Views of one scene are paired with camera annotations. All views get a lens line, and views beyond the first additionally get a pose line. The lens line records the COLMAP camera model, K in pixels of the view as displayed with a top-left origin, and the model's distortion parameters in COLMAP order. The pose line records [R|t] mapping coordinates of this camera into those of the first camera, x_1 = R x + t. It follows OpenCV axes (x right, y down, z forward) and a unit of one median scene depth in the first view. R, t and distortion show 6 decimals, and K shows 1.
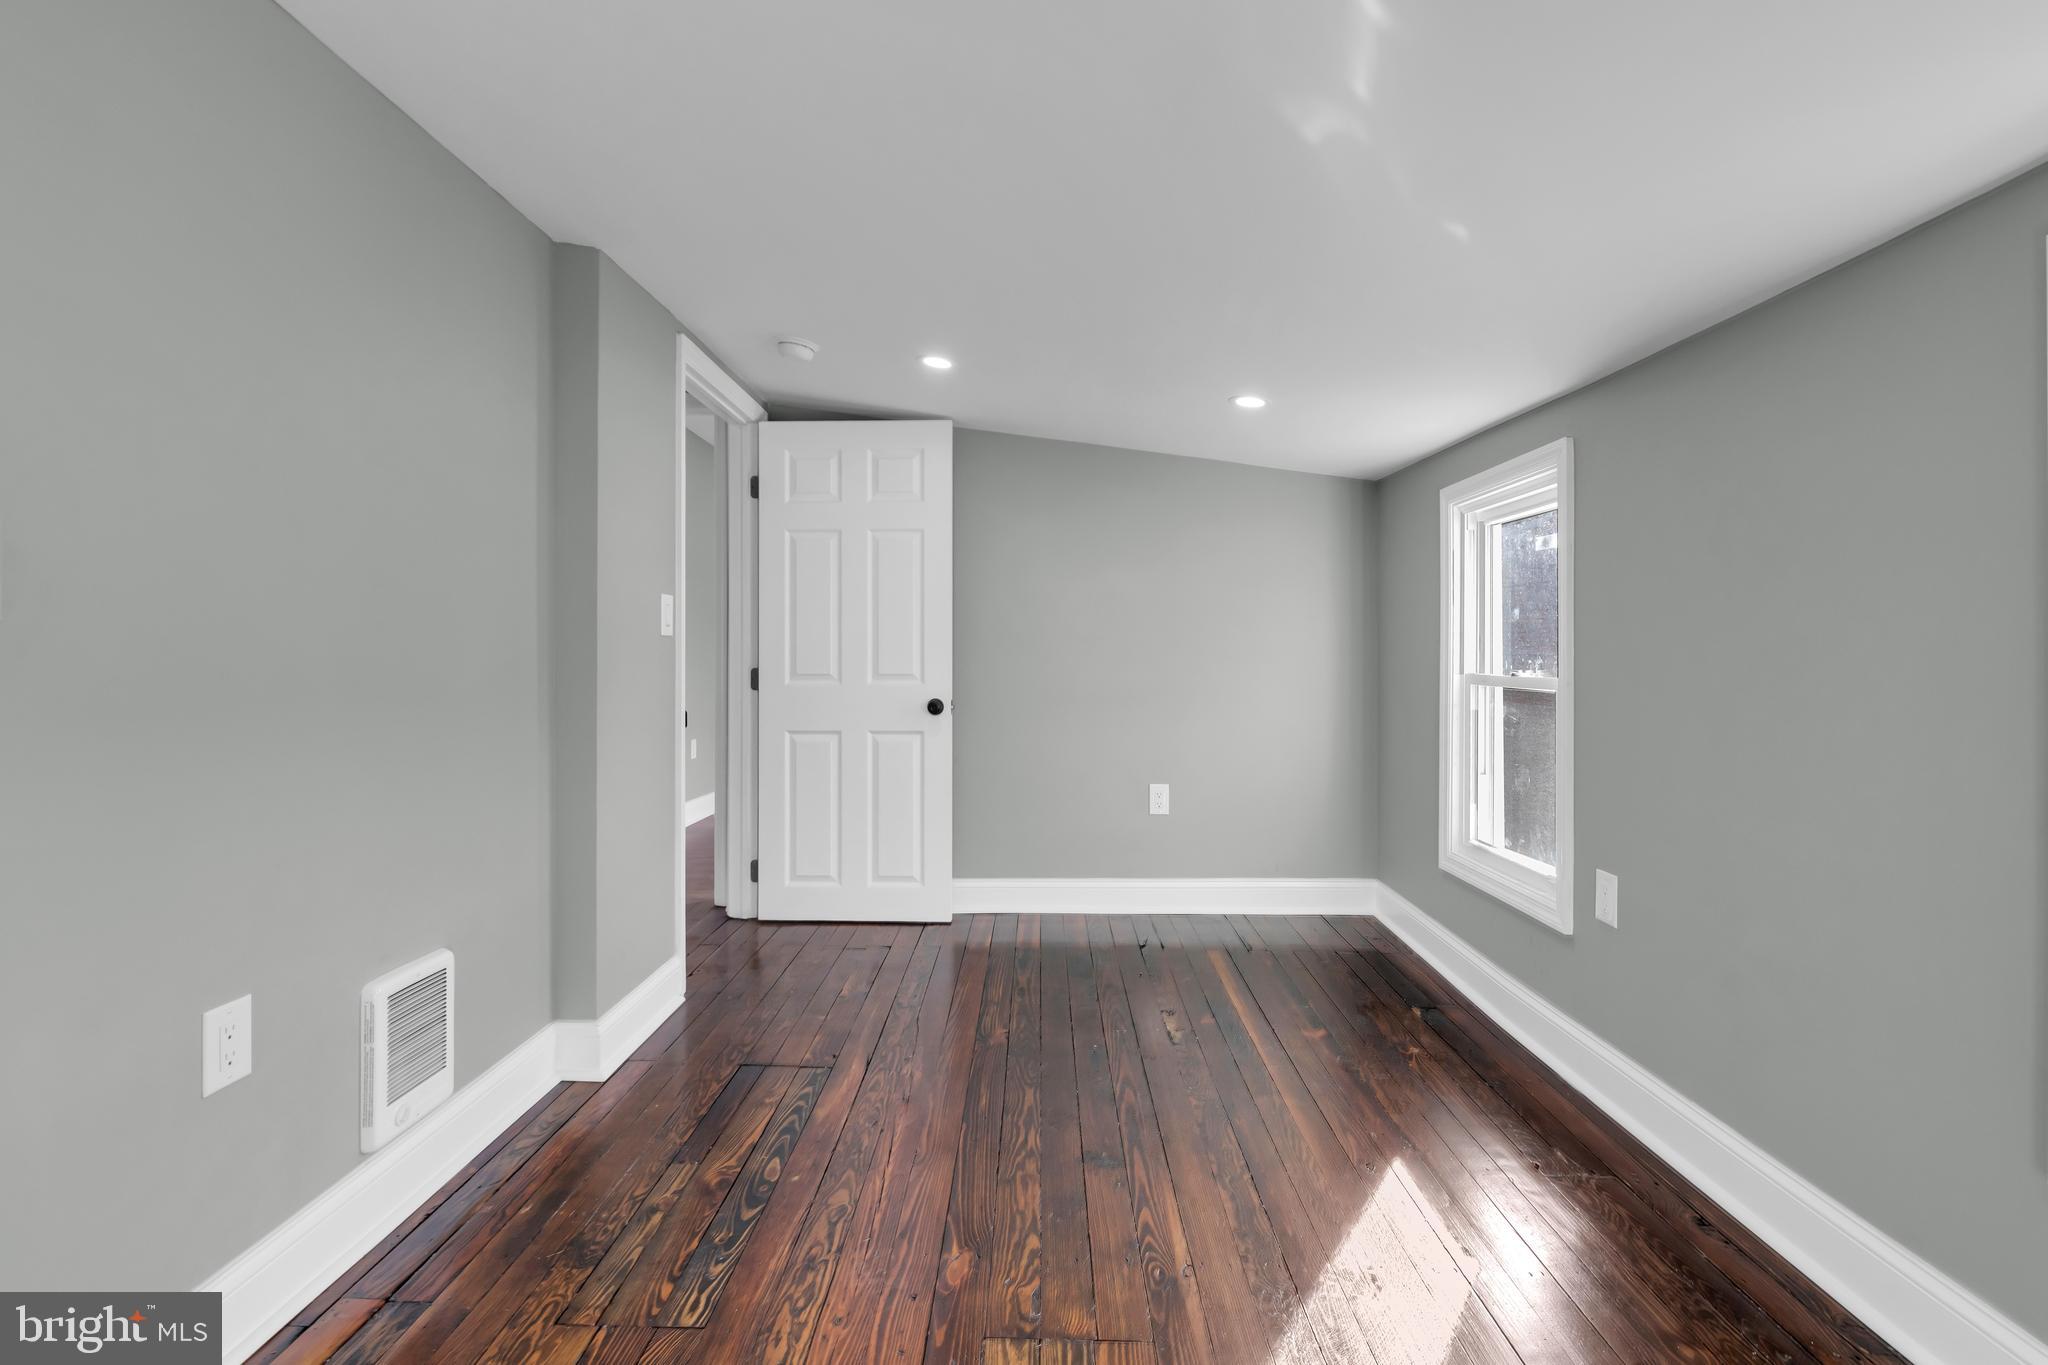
lens RADIAL K [[894.1, 0, 1024.2], [0, 894.1, 666.9], [0, 0, 1]] dist [0.002835, 0.000346]
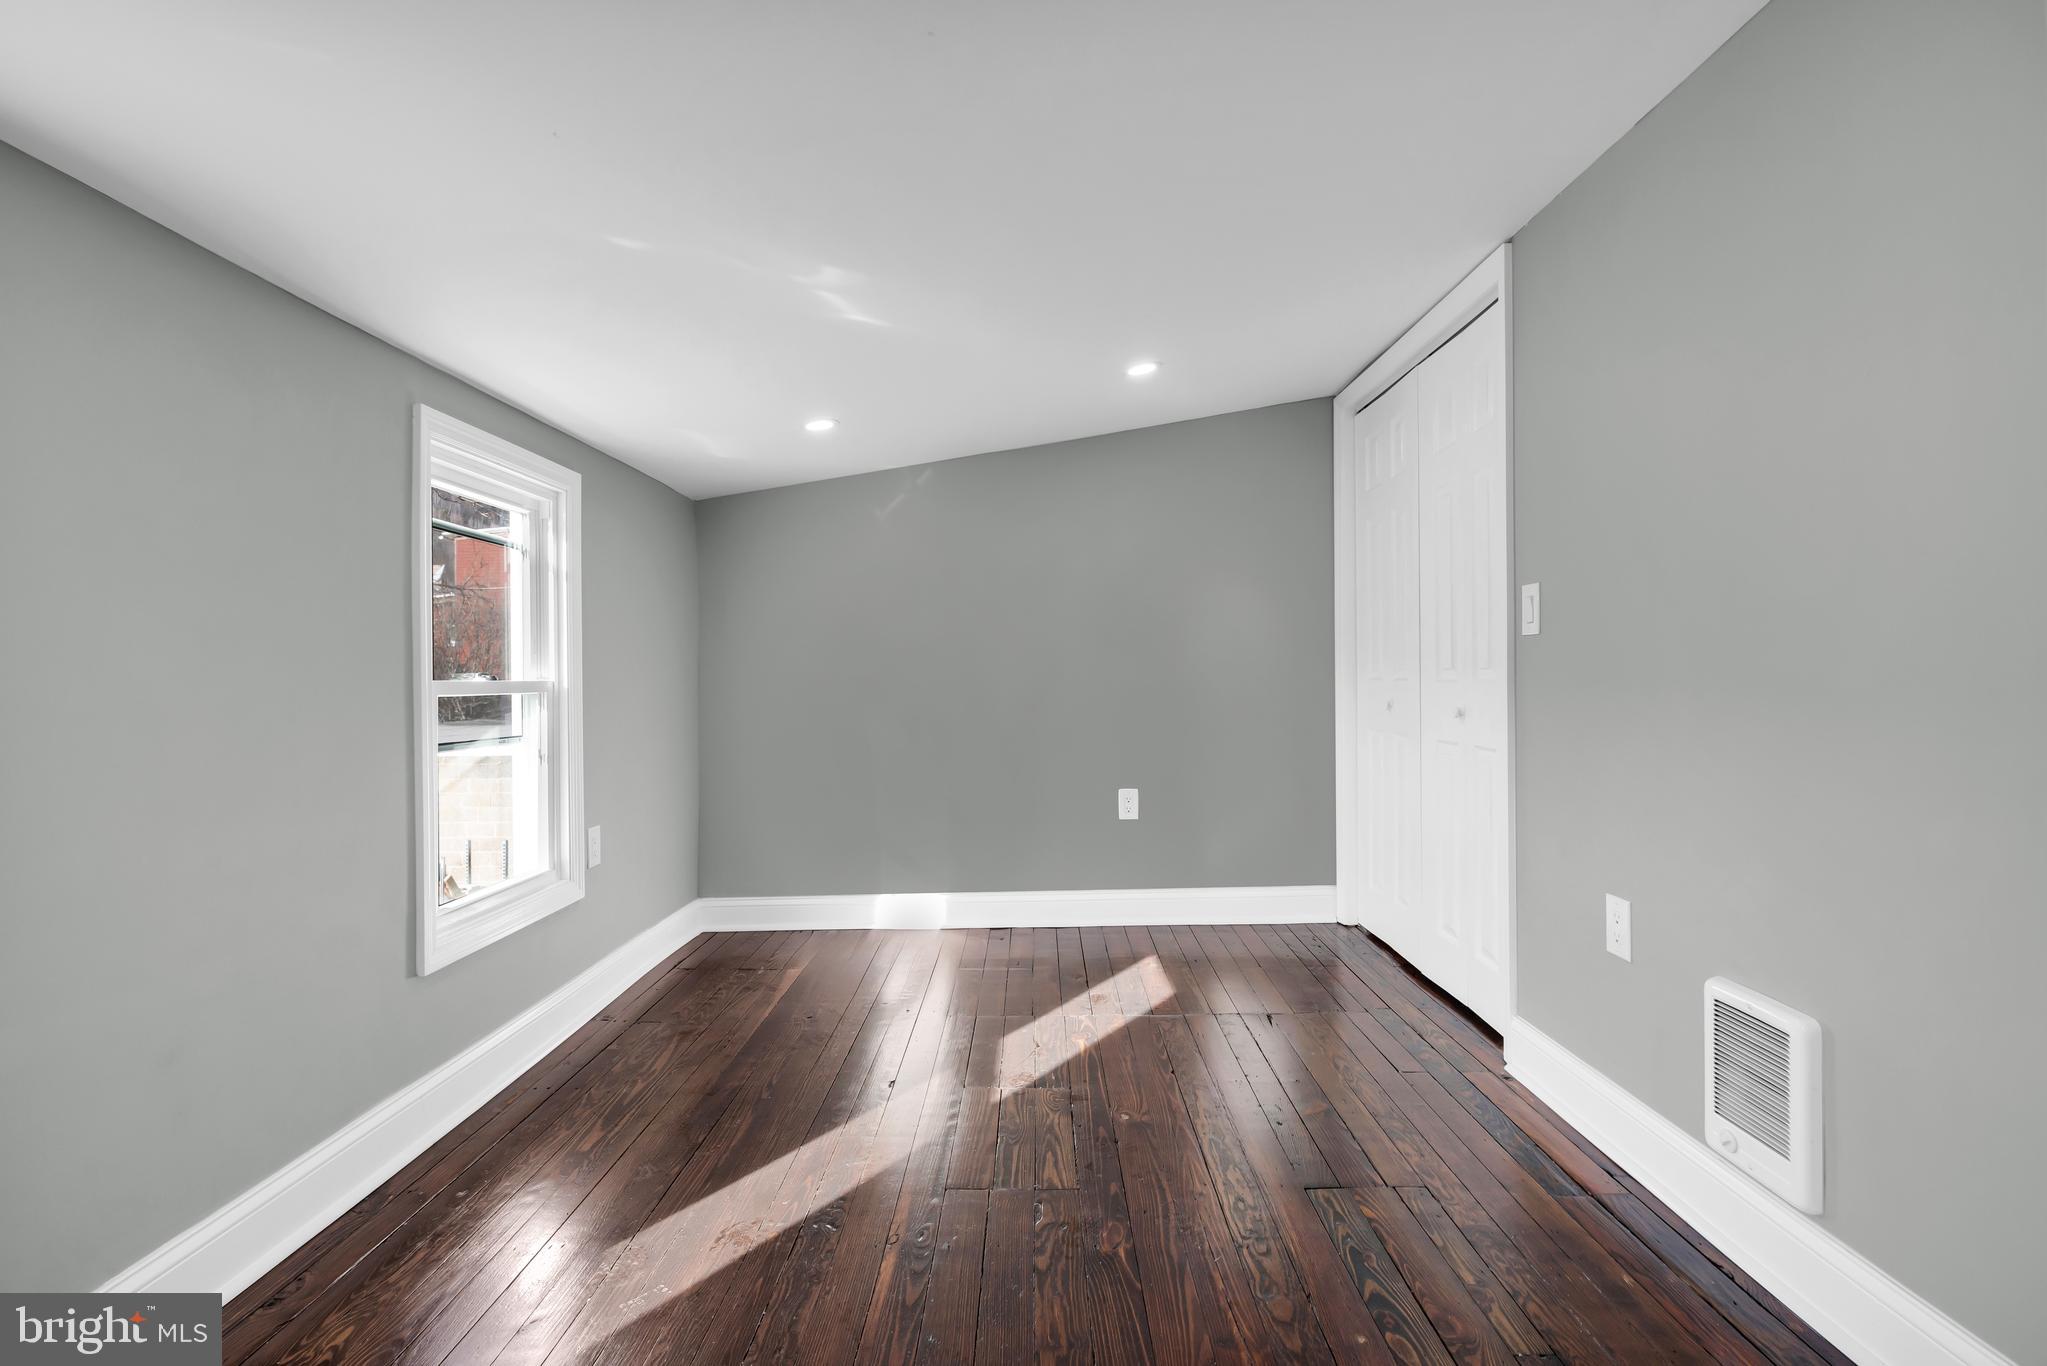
lens RADIAL K [[893.7, 0, 1023.2], [0, 893.7, 674.0], [0, 0, 1]] dist [0.002835, 0.000346]
pose [[-0.999969, 0.006505, -0.004481, 0.030366], [0.006446, 0.999893, 0.013122, 0.004884], [0.004565, 0.013093, -0.999904, 1.969658]]
